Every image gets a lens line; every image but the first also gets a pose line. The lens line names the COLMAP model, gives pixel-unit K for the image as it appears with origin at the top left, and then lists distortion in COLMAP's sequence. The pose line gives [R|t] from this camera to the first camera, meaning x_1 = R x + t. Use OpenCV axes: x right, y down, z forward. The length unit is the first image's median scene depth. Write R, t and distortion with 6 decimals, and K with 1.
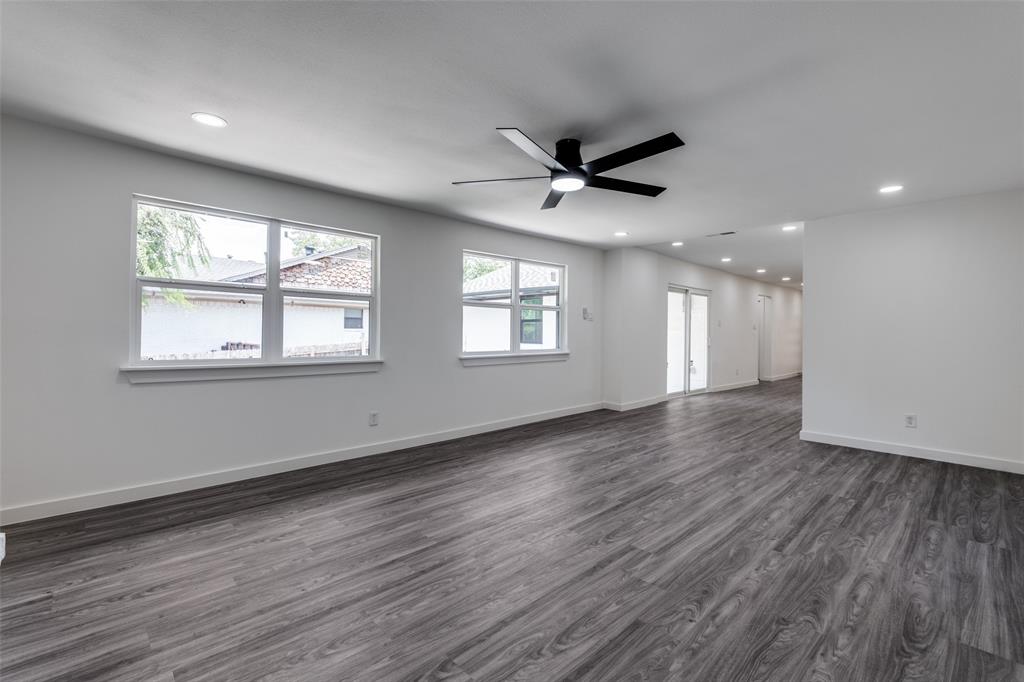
lens RADIAL K [[444.8, 0, 517.5], [0, 444.8, 333.7], [0, 0, 1]] dist [-0.000676, -0.000709]
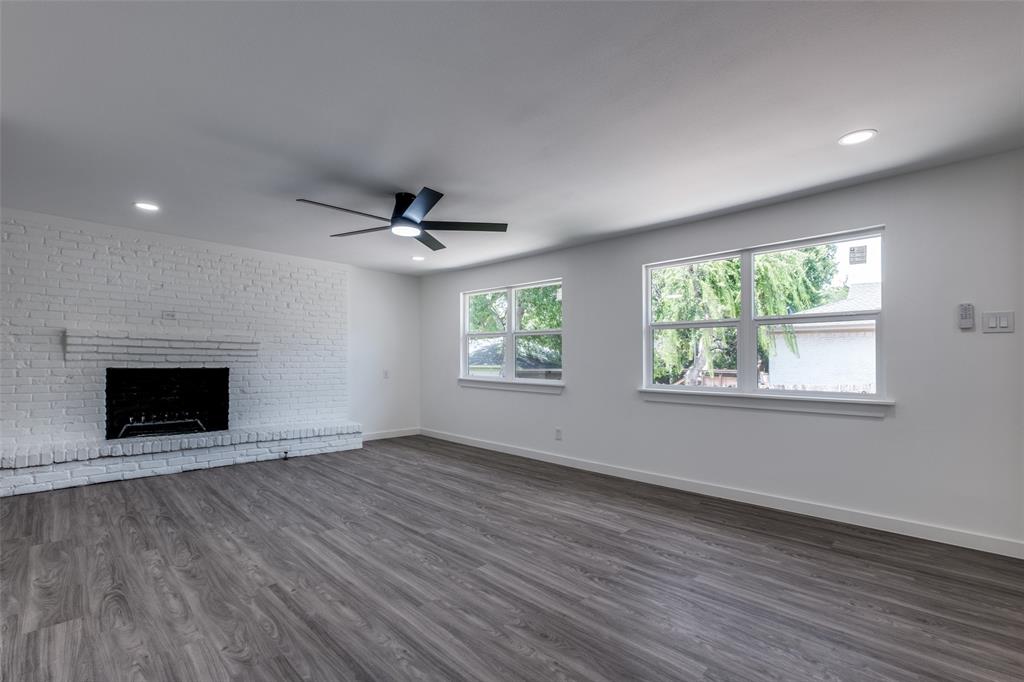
lens RADIAL K [[462.4, 0, 514.1], [0, 462.4, 363.7], [0, 0, 1]] dist [0.001873, -0.001123]
pose [[0.022540, 0.001322, -0.999745, 1.401575], [-0.008584, 0.999963, 0.001129, 0.006034], [0.999709, 0.008557, 0.022551, 1.316650]]
